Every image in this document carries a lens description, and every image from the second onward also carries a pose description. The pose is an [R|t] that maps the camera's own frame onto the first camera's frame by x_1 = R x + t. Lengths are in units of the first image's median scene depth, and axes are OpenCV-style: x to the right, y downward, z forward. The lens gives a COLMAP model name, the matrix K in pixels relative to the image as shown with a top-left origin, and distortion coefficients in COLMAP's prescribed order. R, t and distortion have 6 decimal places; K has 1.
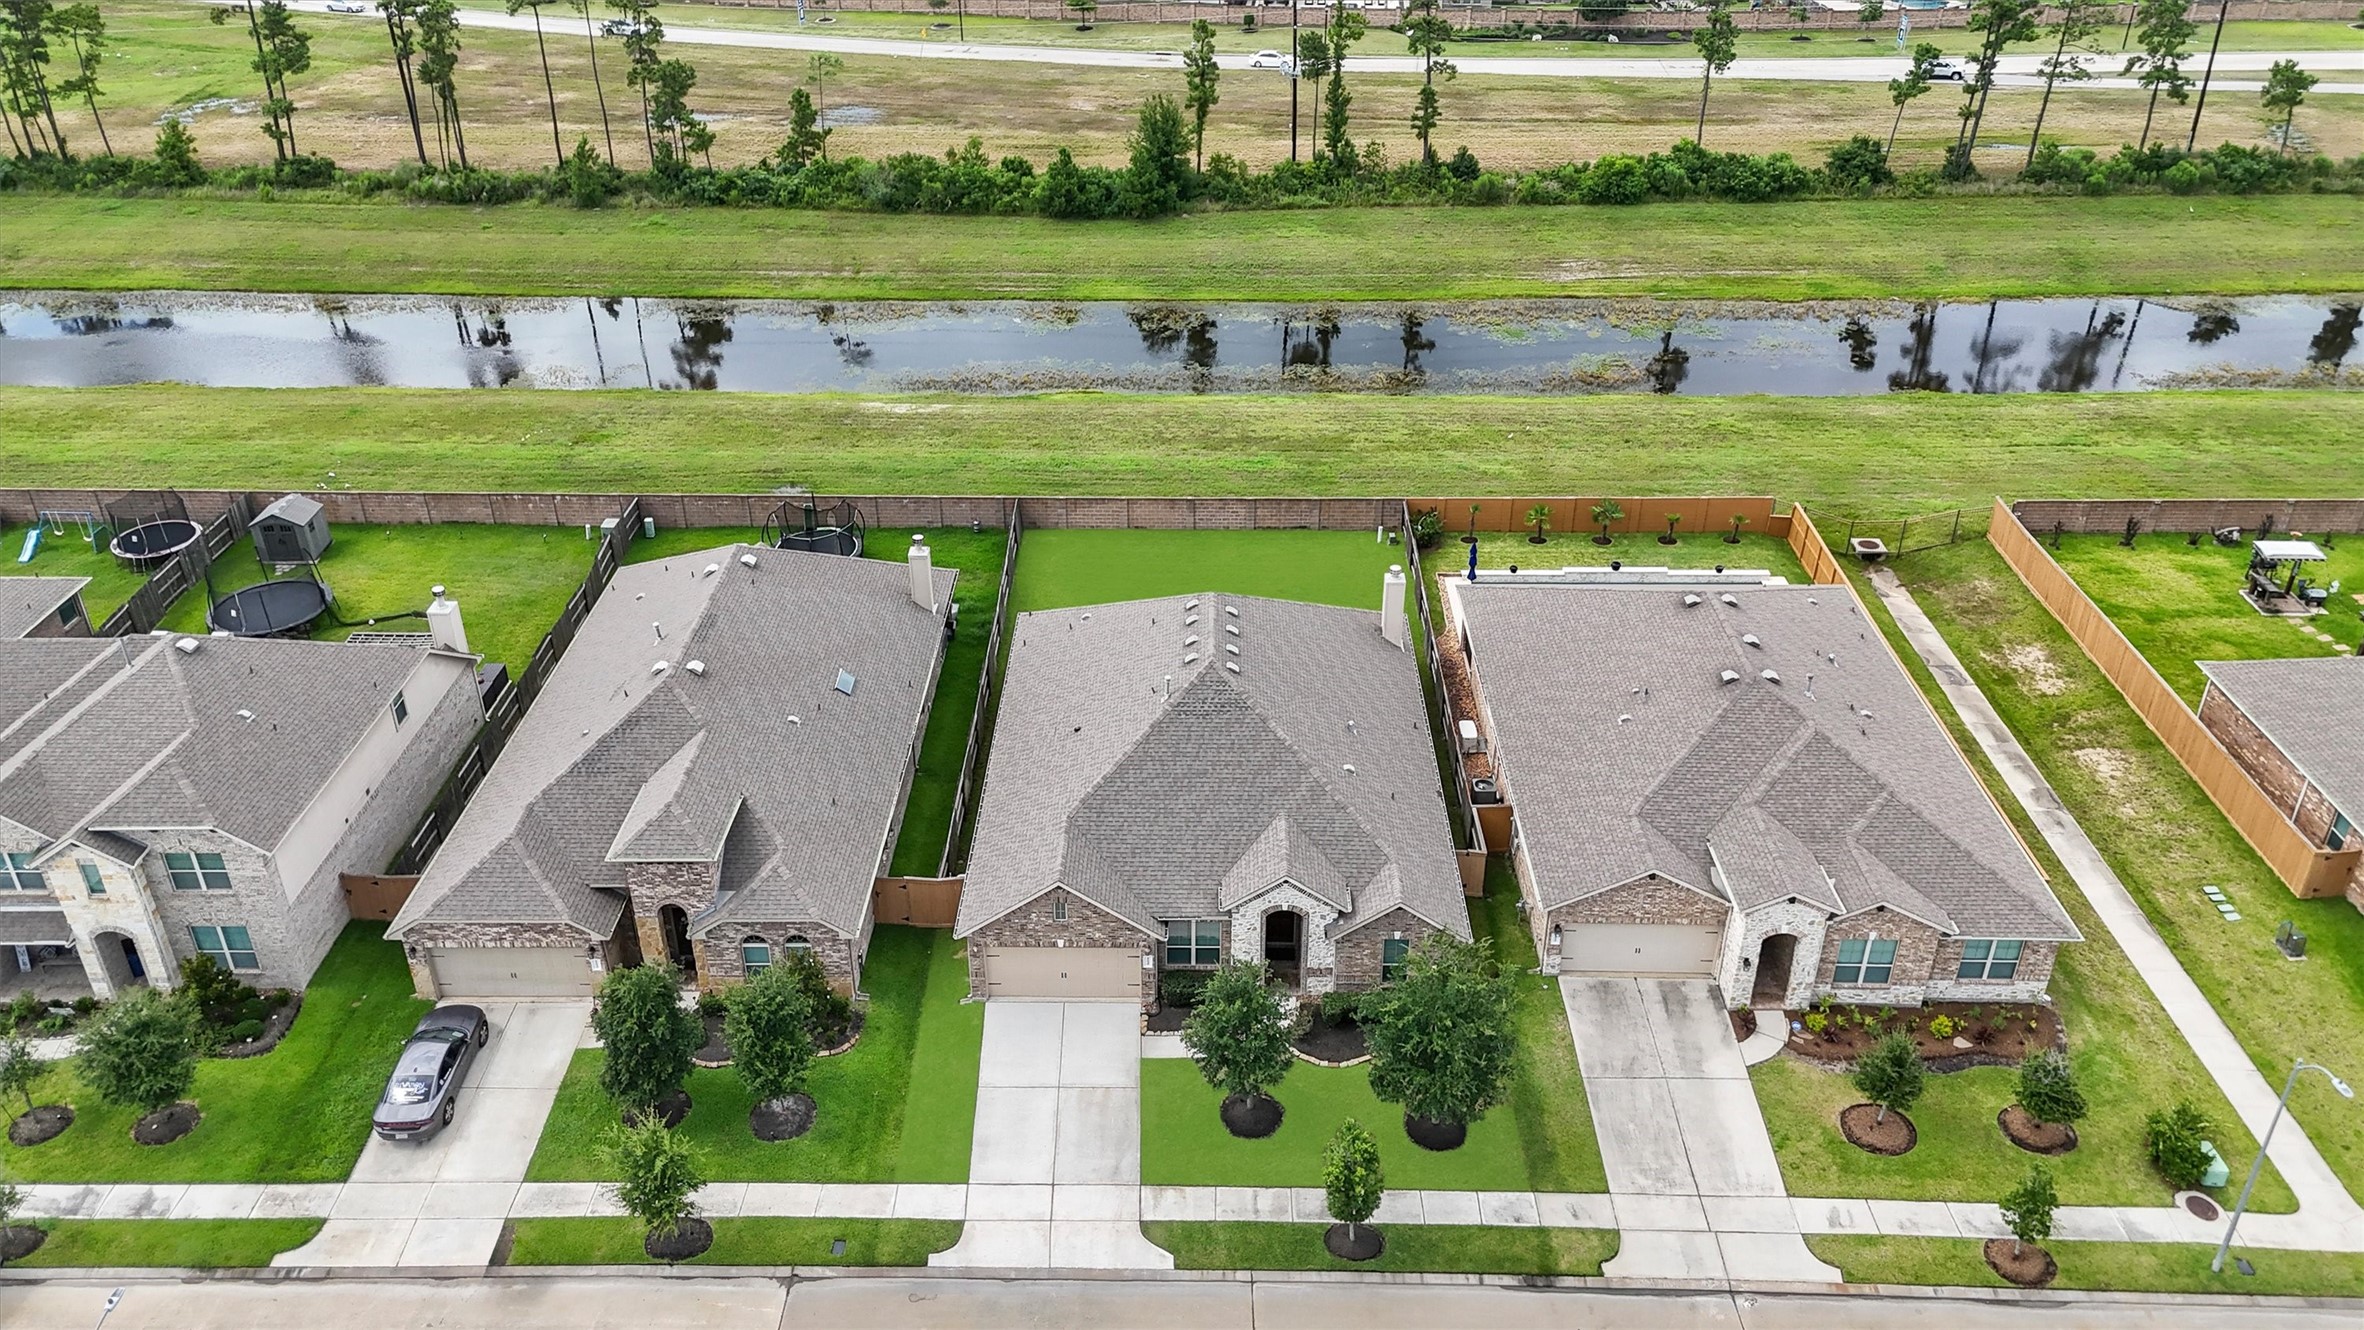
lens RADIAL K [[1799.9, 0, 1182.0], [0, 1799.9, 665.0], [0, 0, 1]] dist [0.000005, 0.000012]
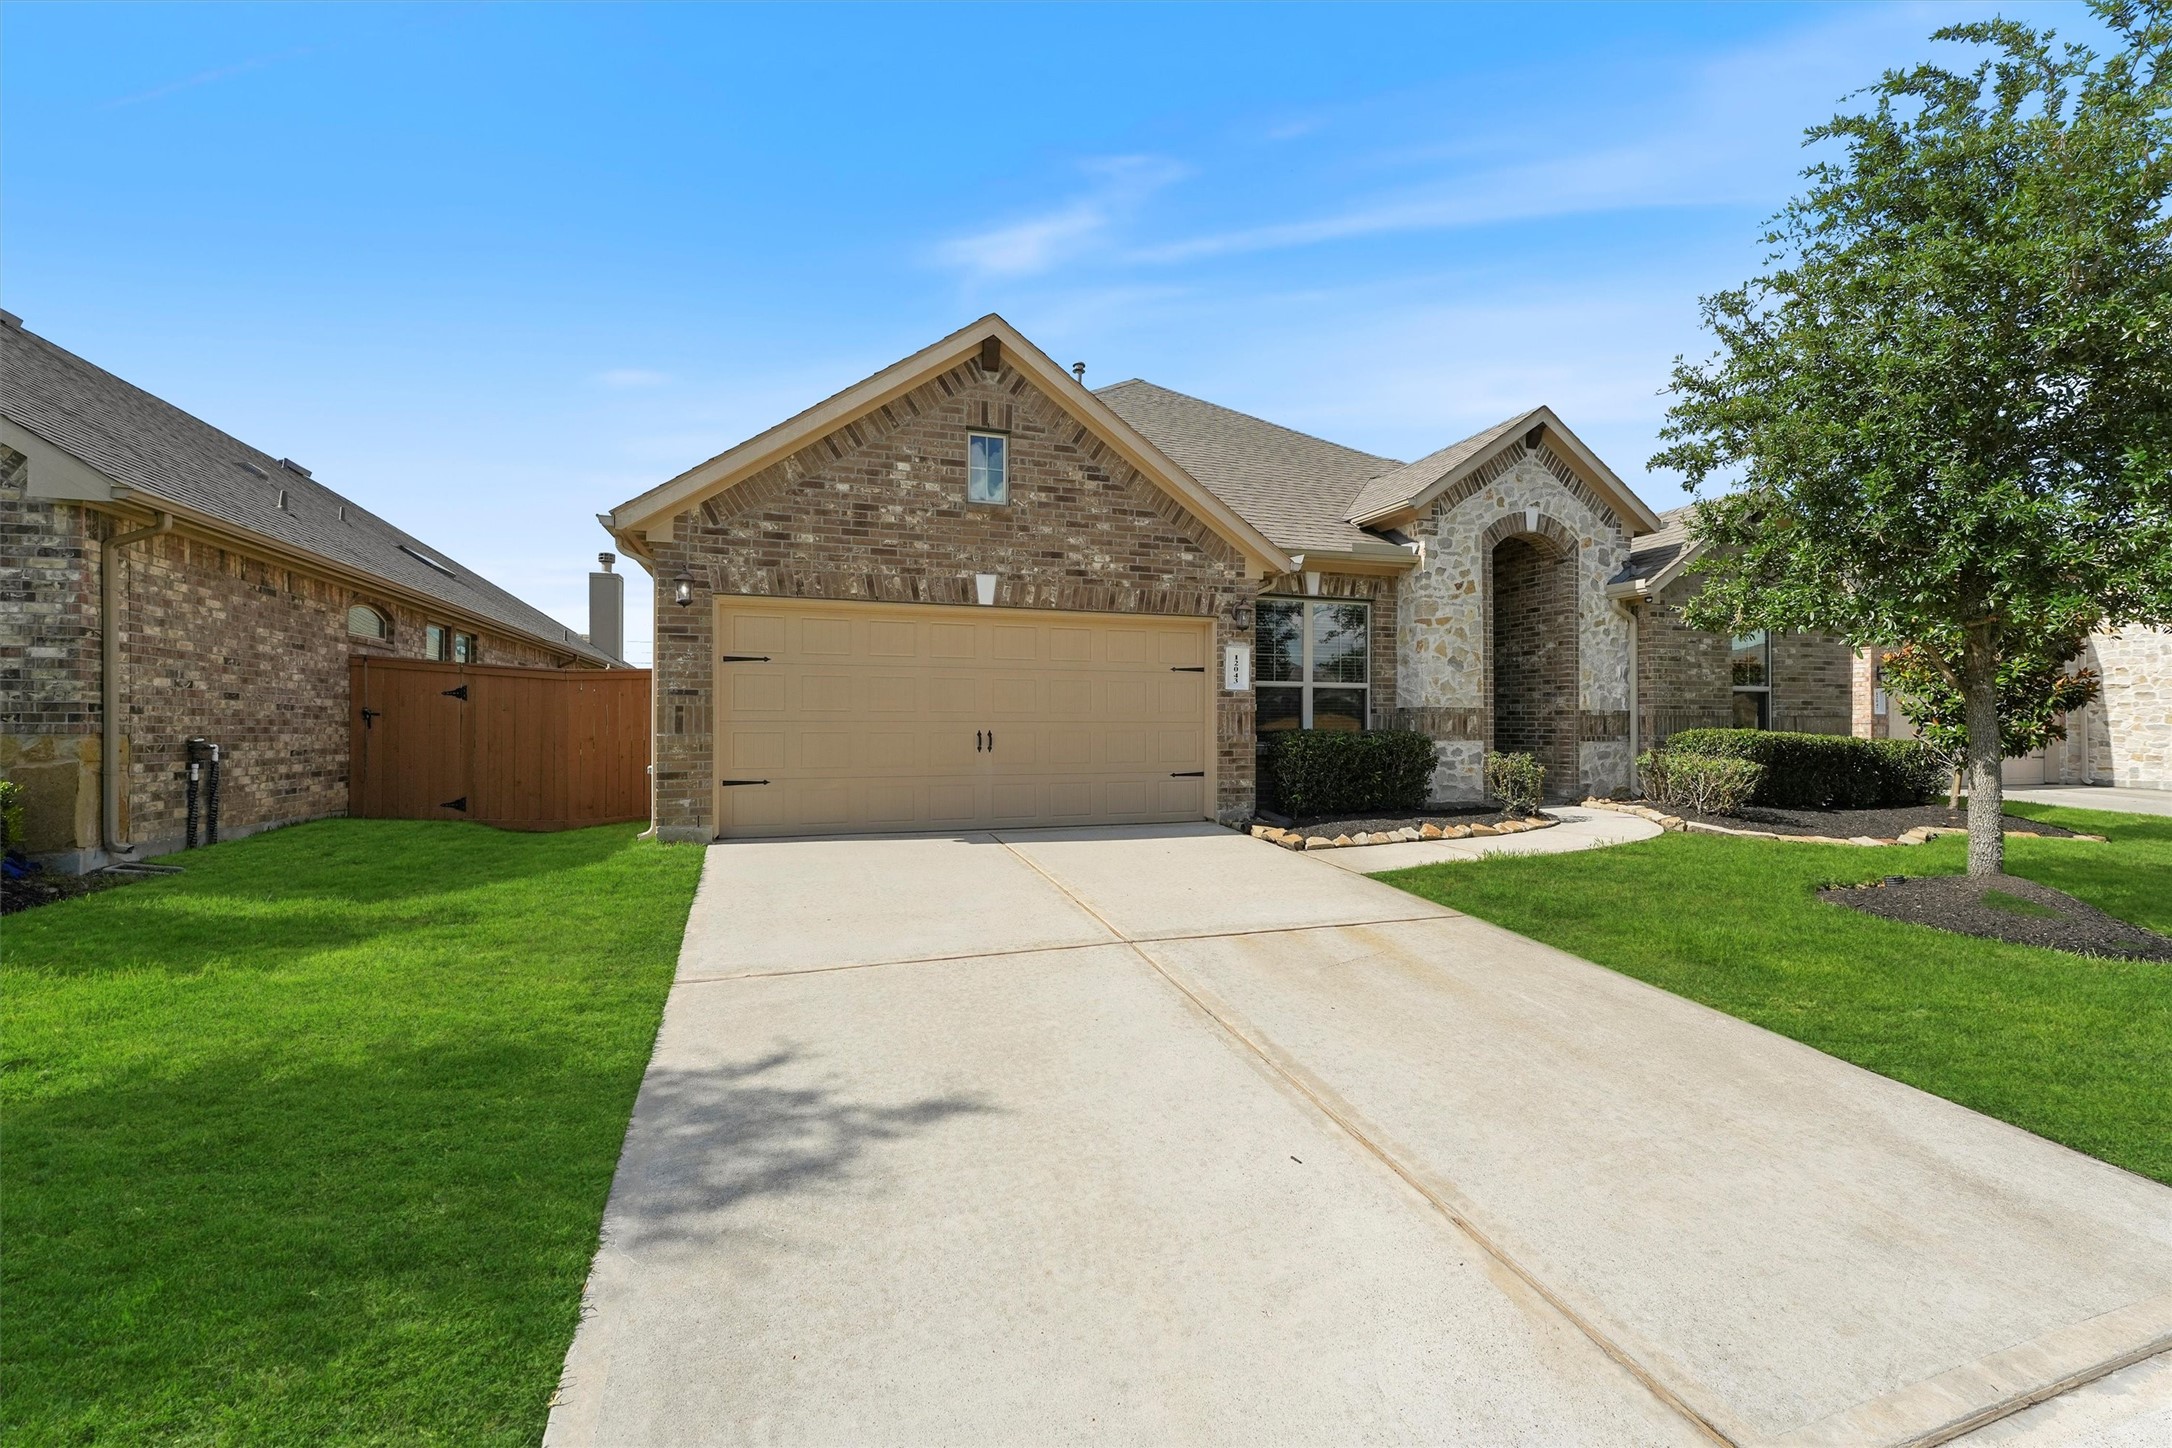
lens RADIAL K [[884.3, 0, 1086.8], [0, 884.3, 751.0], [0, 0, 1]] dist [0.001146, -0.000094]
pose [[0.941927, -0.000626, 0.335816, -0.102236], [0.165551, 0.870905, -0.462728, 0.252267], [-0.292174, 0.491451, 0.820433, 0.884662]]
